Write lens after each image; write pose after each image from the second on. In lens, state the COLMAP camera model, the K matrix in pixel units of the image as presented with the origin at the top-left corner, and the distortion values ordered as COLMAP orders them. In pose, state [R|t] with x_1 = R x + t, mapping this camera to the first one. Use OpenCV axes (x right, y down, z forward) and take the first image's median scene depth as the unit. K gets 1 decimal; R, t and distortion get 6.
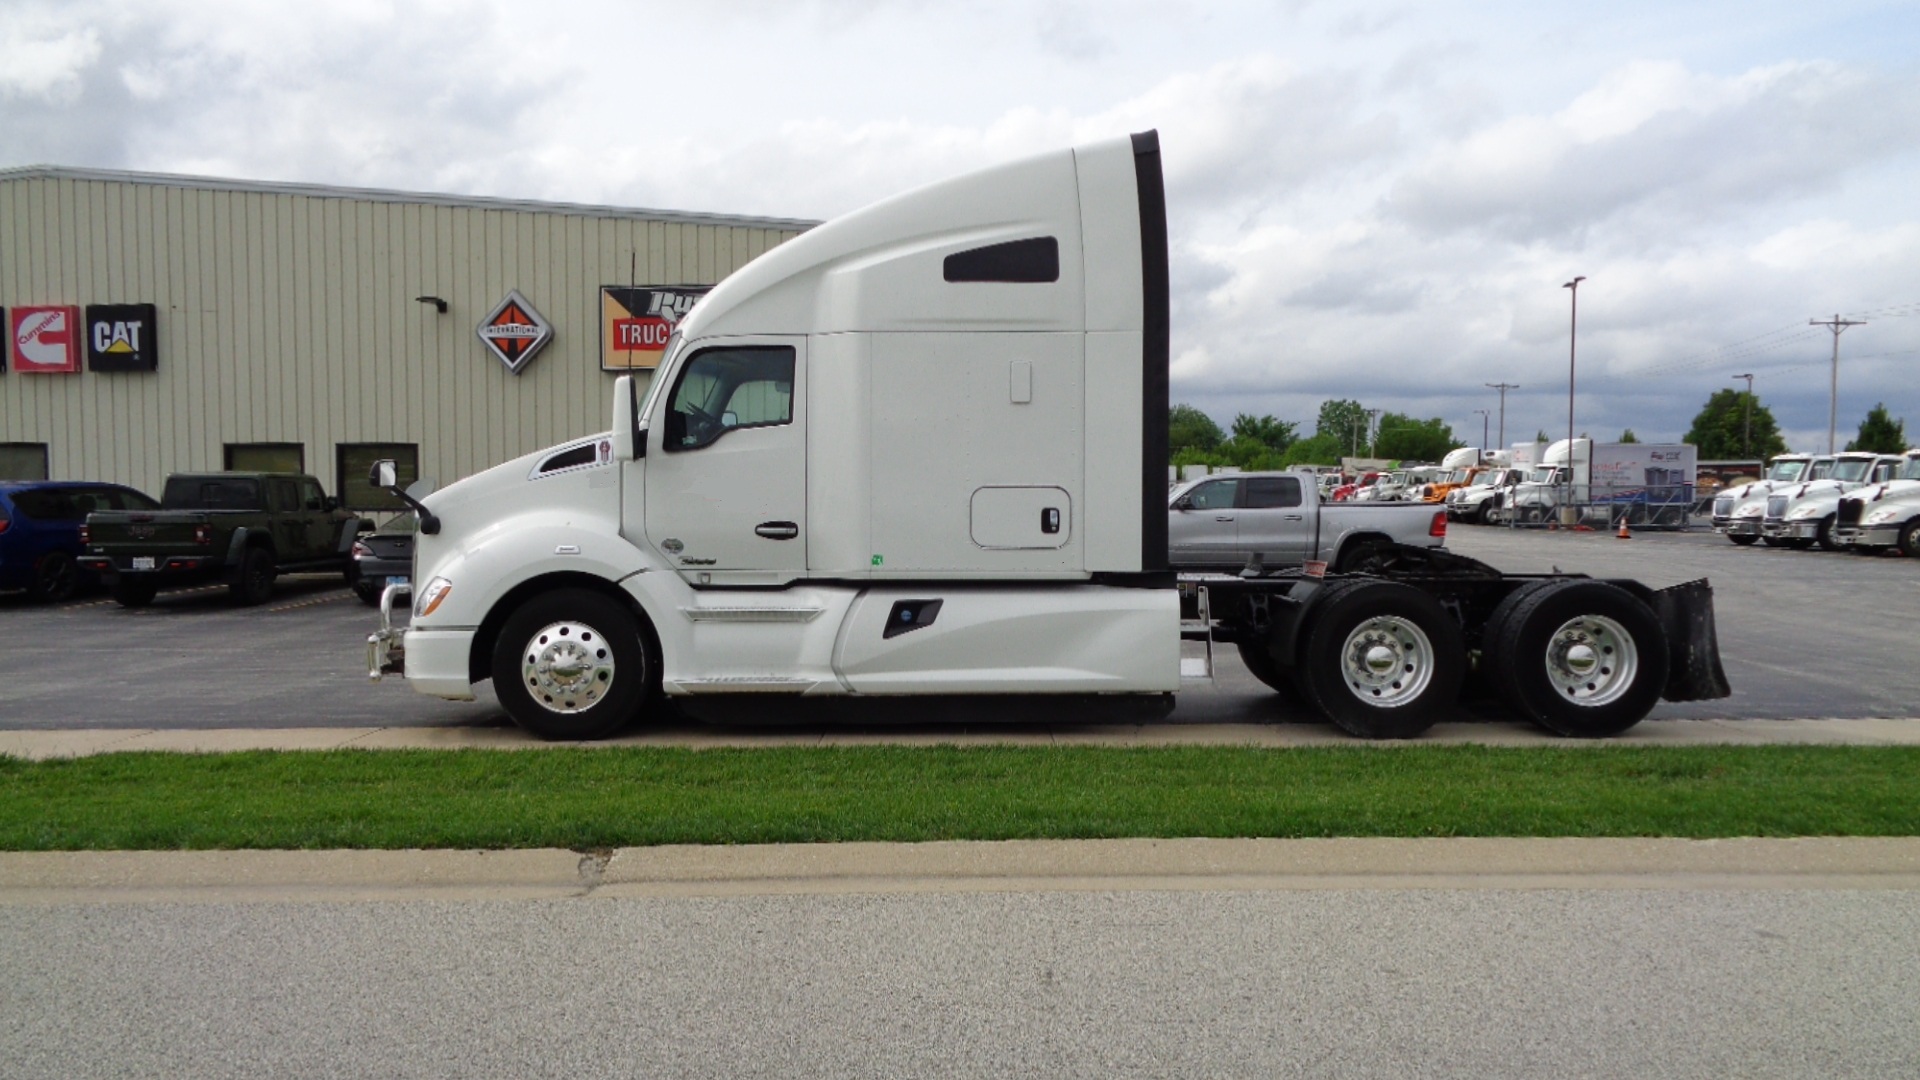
lens RADIAL K [[1446.7, 0, 965.3], [0, 1446.7, 545.0], [0, 0, 1]] dist [0.001239, -0.001472]
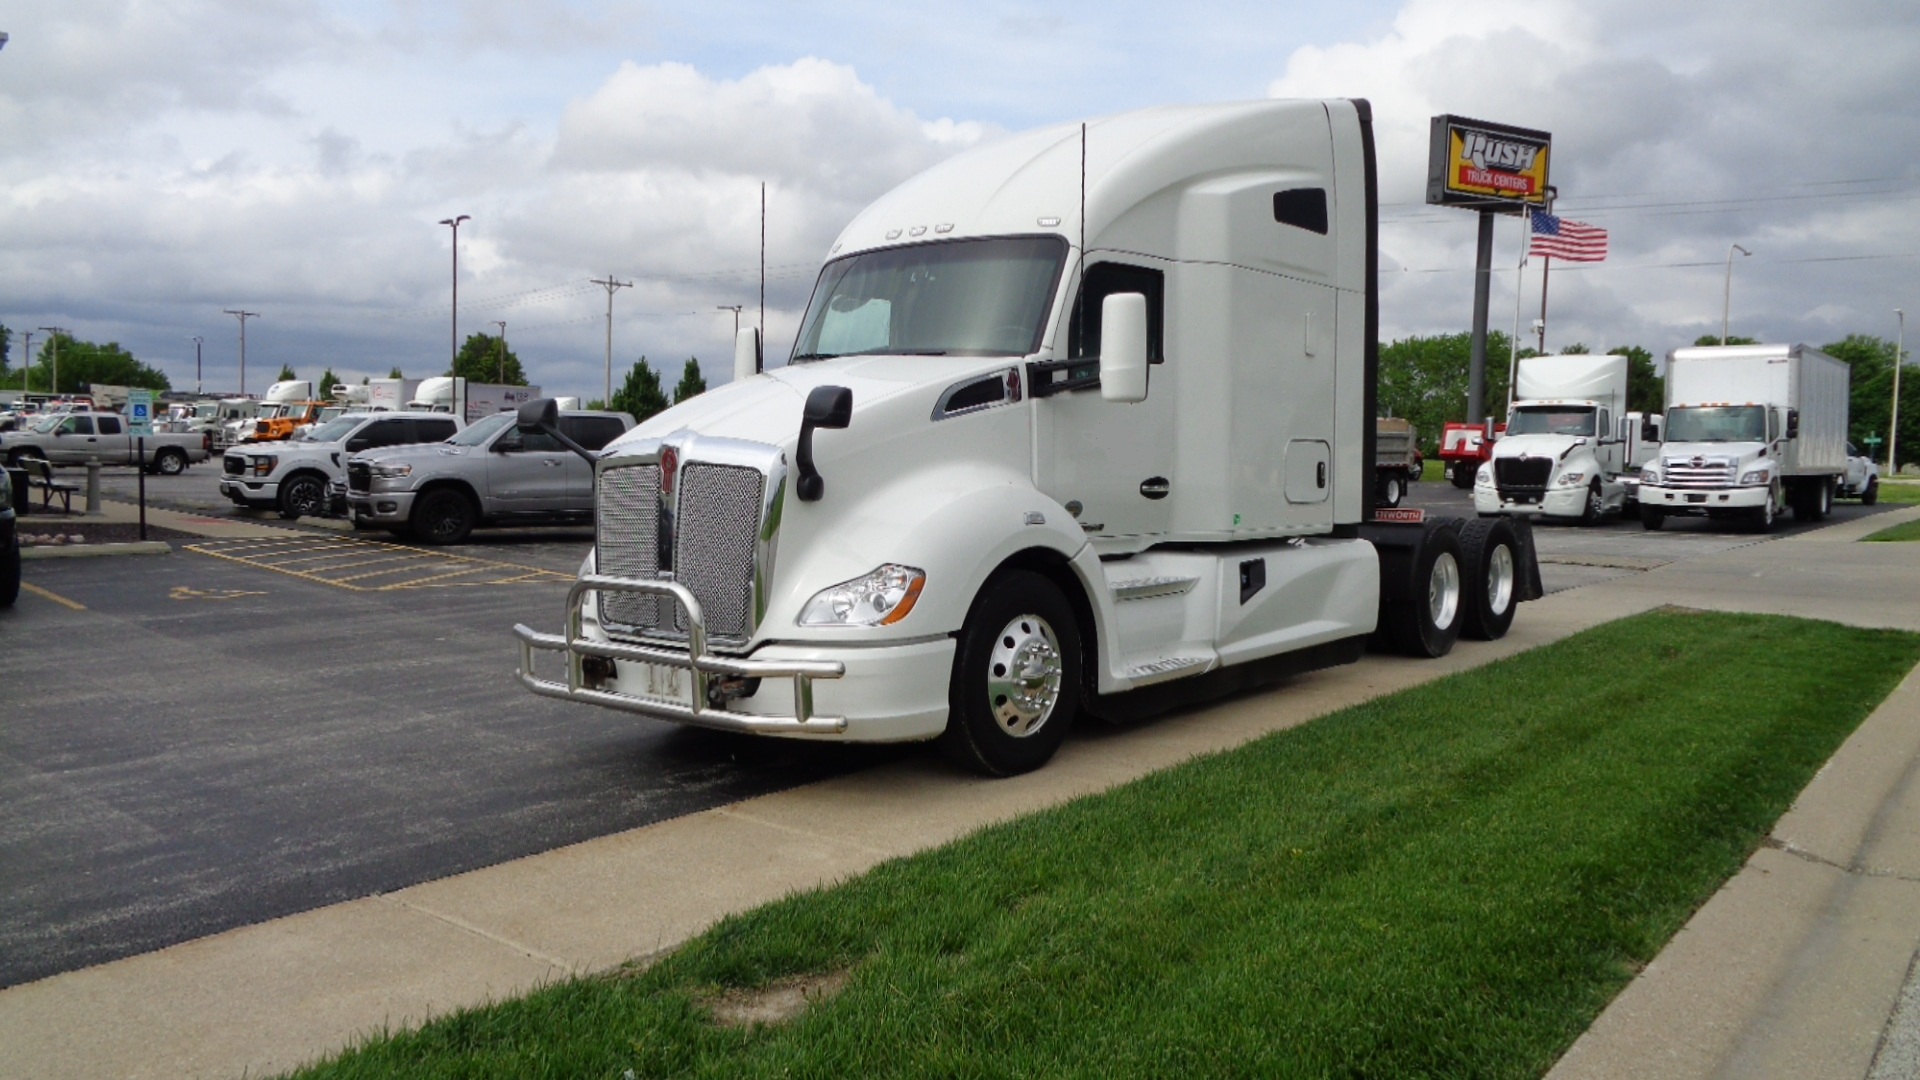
lens RADIAL K [[1446.7, 0, 965.3], [0, 1446.7, 545.0], [0, 0, 1]] dist [0.001239, -0.001472]
pose [[0.642098, -0.045364, 0.765279, -0.862586], [0.011297, 0.998699, 0.049722, -0.020495], [-0.766539, -0.023281, 0.641776, 0.543479]]
